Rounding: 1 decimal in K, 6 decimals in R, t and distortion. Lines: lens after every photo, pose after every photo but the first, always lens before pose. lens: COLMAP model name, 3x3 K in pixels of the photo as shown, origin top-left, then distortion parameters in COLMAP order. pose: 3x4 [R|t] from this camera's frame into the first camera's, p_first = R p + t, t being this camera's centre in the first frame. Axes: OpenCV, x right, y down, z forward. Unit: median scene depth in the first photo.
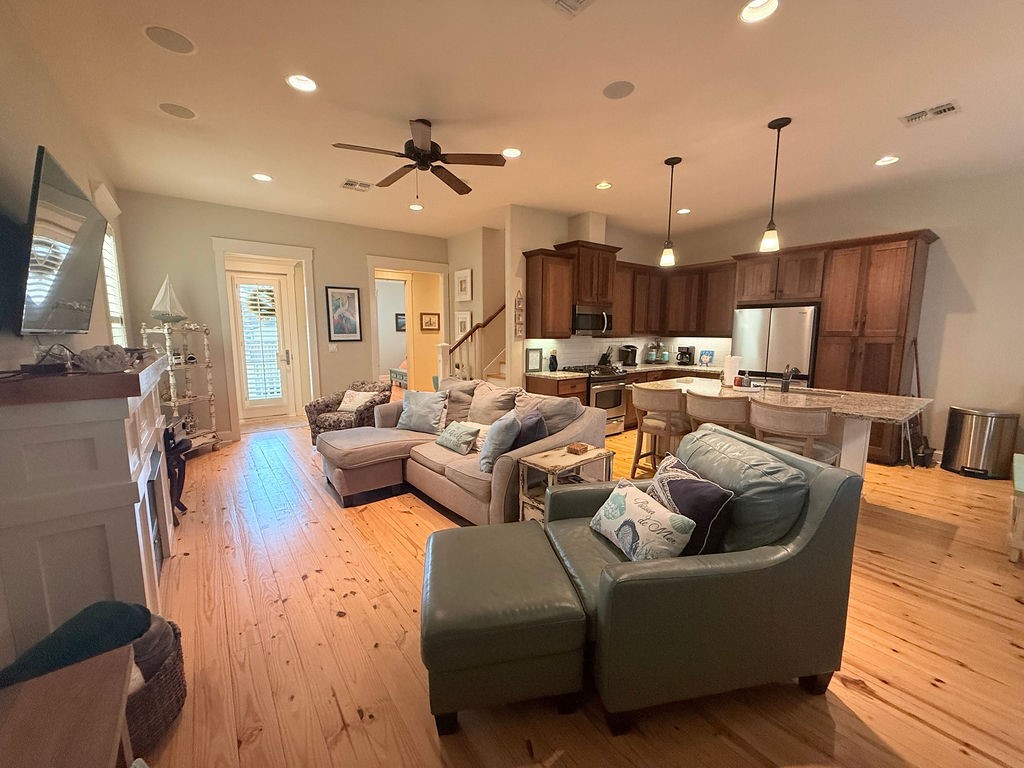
lens RADIAL K [[408.6, 0, 508.5], [0, 408.6, 383.2], [0, 0, 1]] dist [-0.001259, -0.000014]
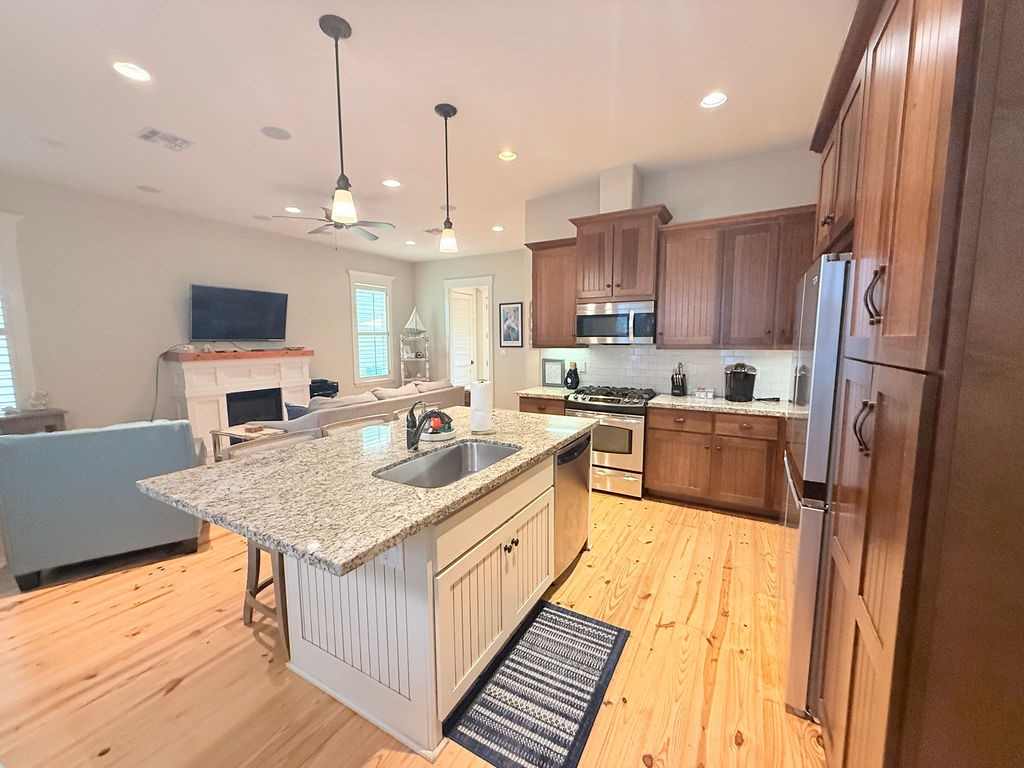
lens RADIAL K [[408.6, 0, 511.6], [0, 408.6, 384.1], [0, 0, 1]] dist [-0.001259, -0.000014]
pose [[0.388590, 0.100276, -0.915938, 0.888598], [-0.111983, 0.991831, 0.061076, -0.083367], [0.914581, 0.078836, 0.396645, 0.644315]]
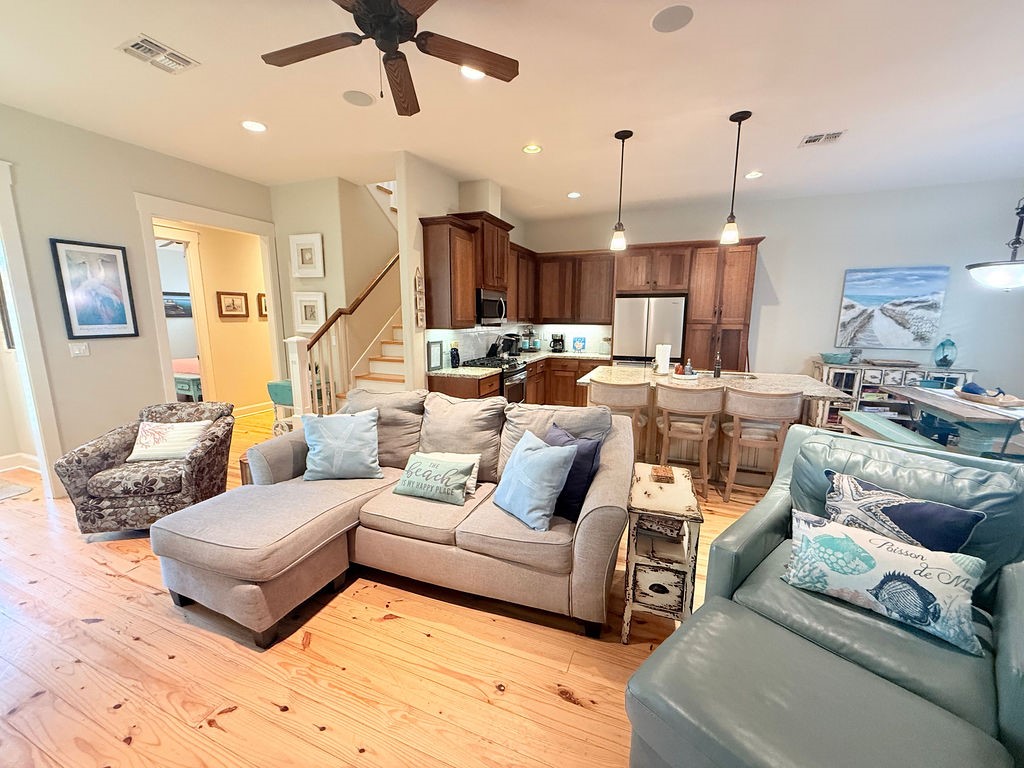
lens RADIAL K [[408.6, 0, 510.2], [0, 408.6, 384.4], [0, 0, 1]] dist [-0.001259, -0.000014]
pose [[0.859791, -0.083450, 0.503781, -0.245044], [0.062717, 0.996344, 0.058005, -0.040764], [-0.506780, -0.018276, 0.861882, 0.246573]]
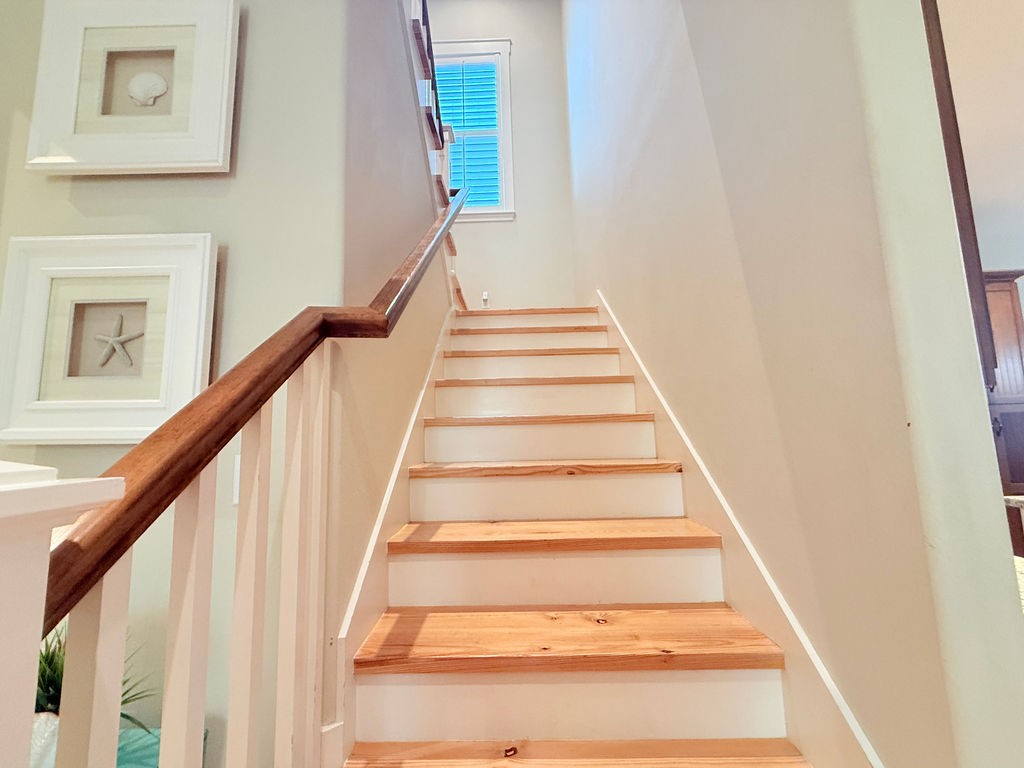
lens RADIAL K [[408.6, 0, 508.3], [0, 408.6, 382.6], [0, 0, 1]] dist [-0.001259, -0.000014]
pose [[0.626405, 0.076880, 0.775697, -0.177680], [0.124564, 0.972464, -0.196972, -0.107600], [-0.769480, 0.220009, 0.599580, 1.093514]]
